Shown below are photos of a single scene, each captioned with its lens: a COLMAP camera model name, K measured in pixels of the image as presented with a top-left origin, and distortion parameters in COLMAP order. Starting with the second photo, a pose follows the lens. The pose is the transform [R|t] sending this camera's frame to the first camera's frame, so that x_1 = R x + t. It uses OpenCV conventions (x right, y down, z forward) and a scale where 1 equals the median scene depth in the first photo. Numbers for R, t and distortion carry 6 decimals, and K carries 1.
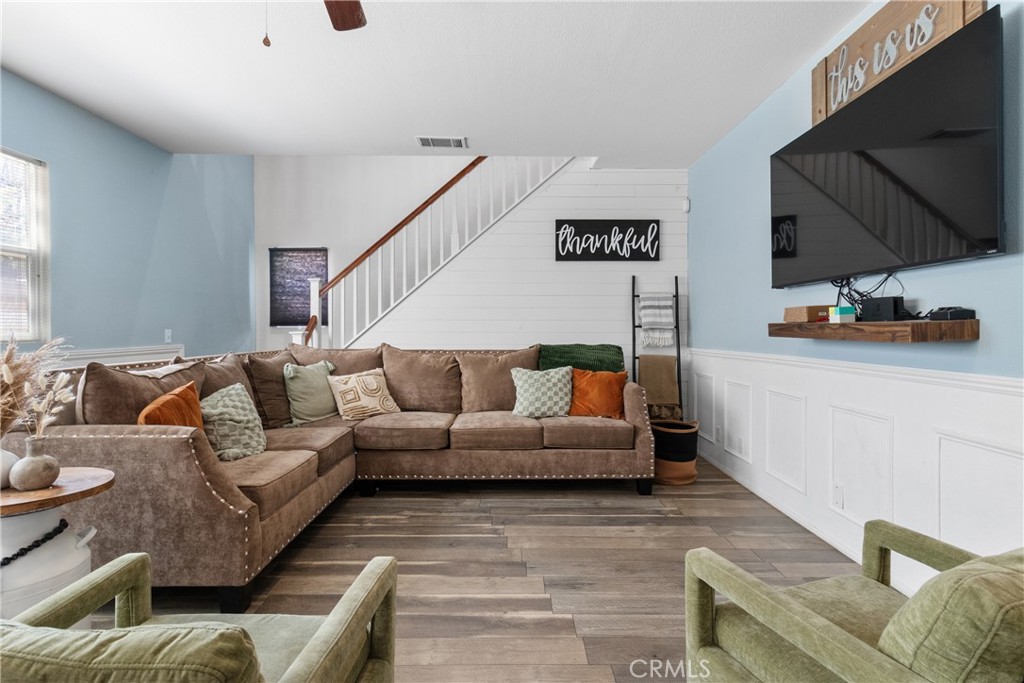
lens RADIAL K [[499.3, 0, 508.1], [0, 499.3, 333.5], [0, 0, 1]] dist [0.008636, -0.000830]
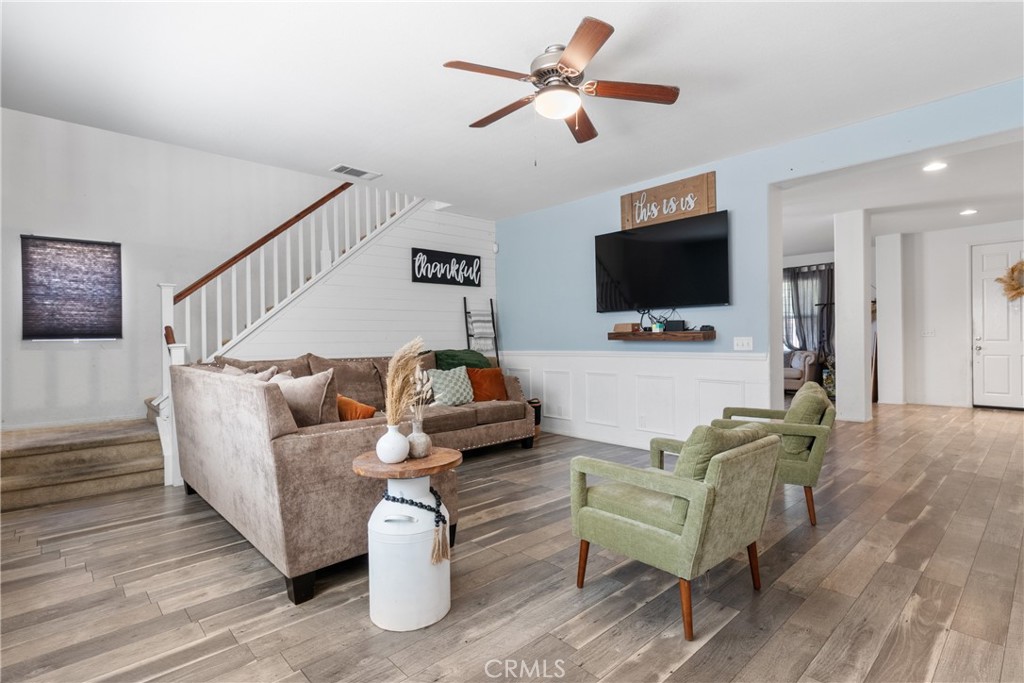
lens RADIAL K [[499.3, 0, 517.3], [0, 499.3, 340.6], [0, 0, 1]] dist [0.008636, -0.000830]
pose [[0.737666, -0.013831, 0.675024, -0.705055], [0.018789, 0.999823, -0.000046, 0.000990], [-0.674904, 0.012717, 0.737796, -0.073552]]
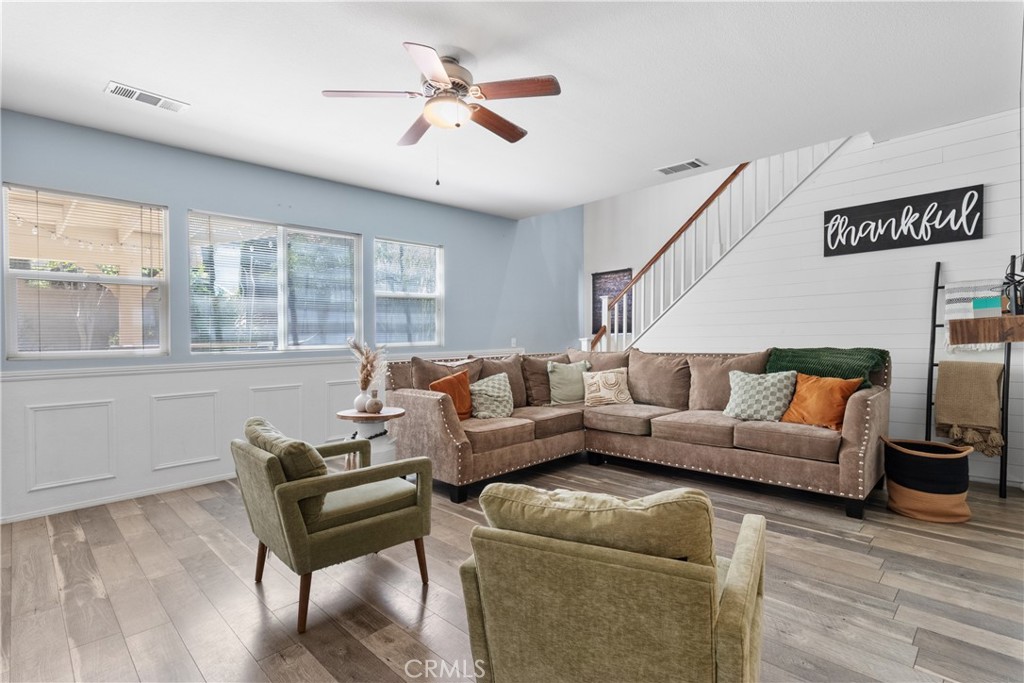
lens RADIAL K [[499.3, 0, 536.6], [0, 499.3, 331.7], [0, 0, 1]] dist [0.008636, -0.000830]
pose [[0.715018, -0.023701, -0.698704, 0.465696], [0.014225, 0.999711, -0.019355, 0.002337], [0.698961, 0.003900, 0.715149, -0.027895]]
